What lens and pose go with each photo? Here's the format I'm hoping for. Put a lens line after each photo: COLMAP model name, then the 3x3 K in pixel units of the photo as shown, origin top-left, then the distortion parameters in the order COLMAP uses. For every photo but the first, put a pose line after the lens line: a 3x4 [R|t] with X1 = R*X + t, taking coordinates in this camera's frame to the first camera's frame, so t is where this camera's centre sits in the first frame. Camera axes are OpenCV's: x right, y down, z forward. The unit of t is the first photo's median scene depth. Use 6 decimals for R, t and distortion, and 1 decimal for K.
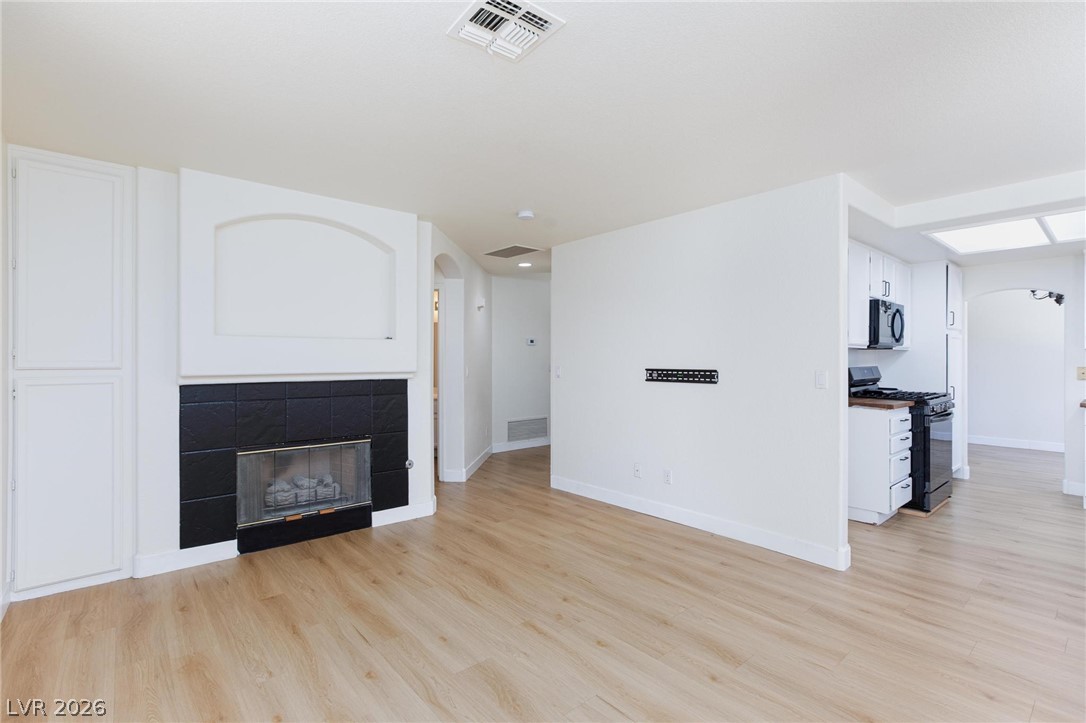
lens RADIAL K [[504.6, 0, 543.0], [0, 504.6, 358.6], [0, 0, 1]] dist [-0.011771, 0.002634]
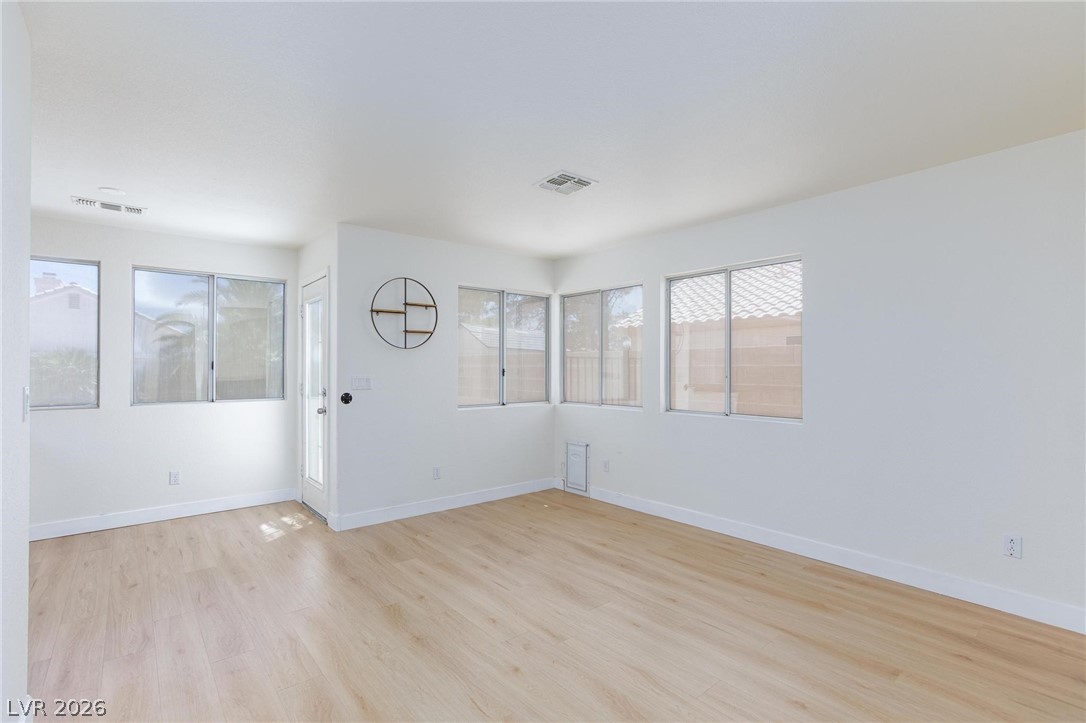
lens RADIAL K [[504.6, 0, 543.3], [0, 504.6, 369.0], [0, 0, 1]] dist [-0.011771, 0.002634]
pose [[-0.999998, 0.000676, 0.002051, -0.000459], [0.000668, 0.999992, -0.004056, 0.010513], [-0.002054, -0.004055, -0.999990, 1.986043]]
